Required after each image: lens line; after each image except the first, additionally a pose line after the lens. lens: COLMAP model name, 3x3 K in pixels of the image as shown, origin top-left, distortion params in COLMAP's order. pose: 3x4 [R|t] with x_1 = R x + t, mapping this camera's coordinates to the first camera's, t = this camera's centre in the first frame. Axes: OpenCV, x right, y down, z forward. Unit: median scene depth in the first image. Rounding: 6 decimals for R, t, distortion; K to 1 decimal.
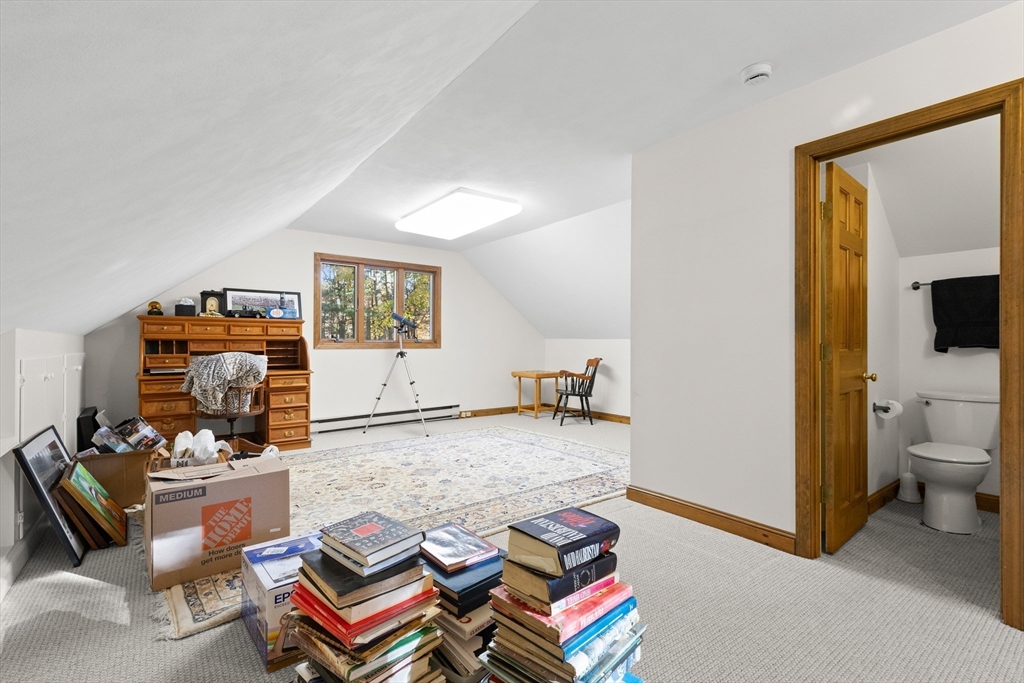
lens RADIAL K [[464.0, 0, 512.0], [0, 464.0, 340.2], [0, 0, 1]] dist [0.002581, 0.000385]
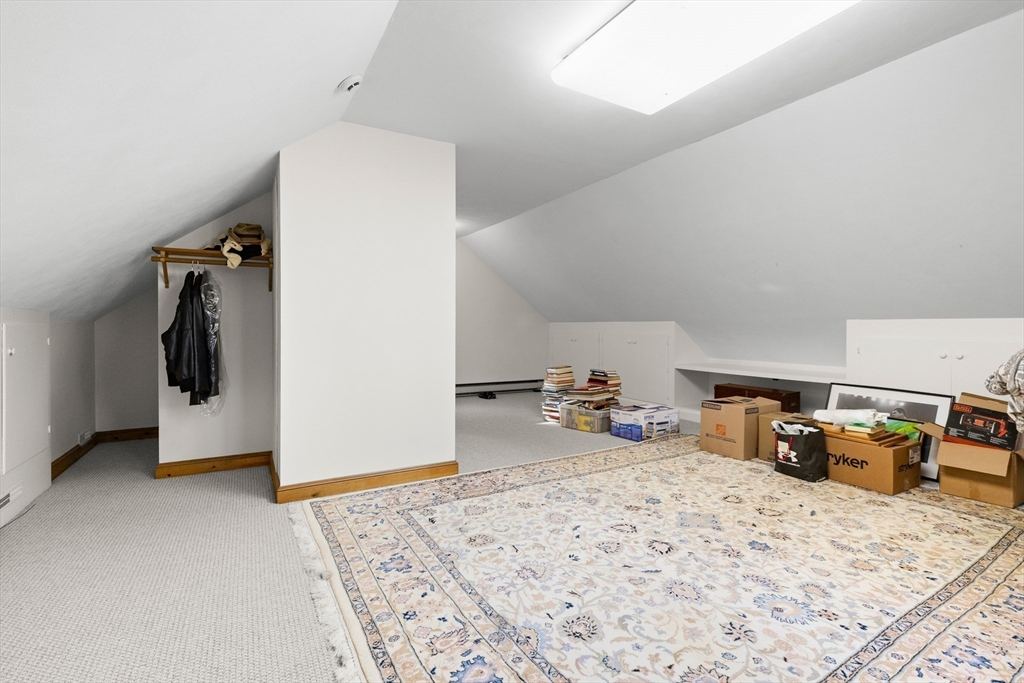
lens RADIAL K [[464.0, 0, 514.6], [0, 464.0, 338.9], [0, 0, 1]] dist [0.002581, 0.000385]
pose [[-0.992148, -0.008620, 0.124774, -0.006906], [-0.006410, 0.999816, 0.018105, 0.016559], [-0.124907, 0.017163, -0.992020, 1.881456]]
